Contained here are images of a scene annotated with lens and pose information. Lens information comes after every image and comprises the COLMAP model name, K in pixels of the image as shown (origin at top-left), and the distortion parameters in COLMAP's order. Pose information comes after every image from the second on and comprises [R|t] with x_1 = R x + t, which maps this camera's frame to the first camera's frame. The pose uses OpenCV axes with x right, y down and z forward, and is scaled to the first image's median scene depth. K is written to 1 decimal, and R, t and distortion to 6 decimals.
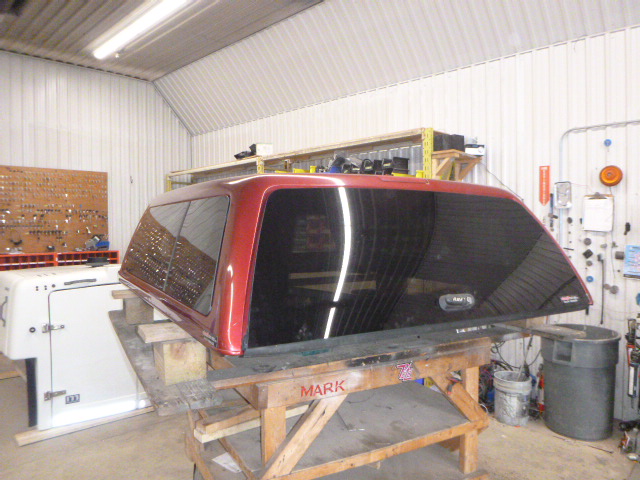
lens RADIAL K [[476.3, 0, 320.0], [0, 476.3, 240.0], [0, 0, 1]] dist [-0.030661, -0.005579]
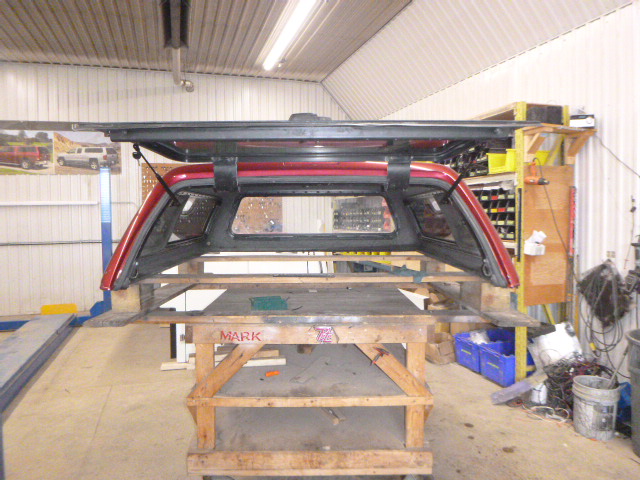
lens RADIAL K [[473.6, 0, 320.0], [0, 473.6, 240.0], [0, 0, 1]] dist [-0.006072, -0.002367]
pose [[0.880950, 0.027497, -0.472410, 0.287061], [-0.015291, 0.999443, 0.029660, 0.008255], [0.472963, -0.018906, 0.880880, 0.004750]]
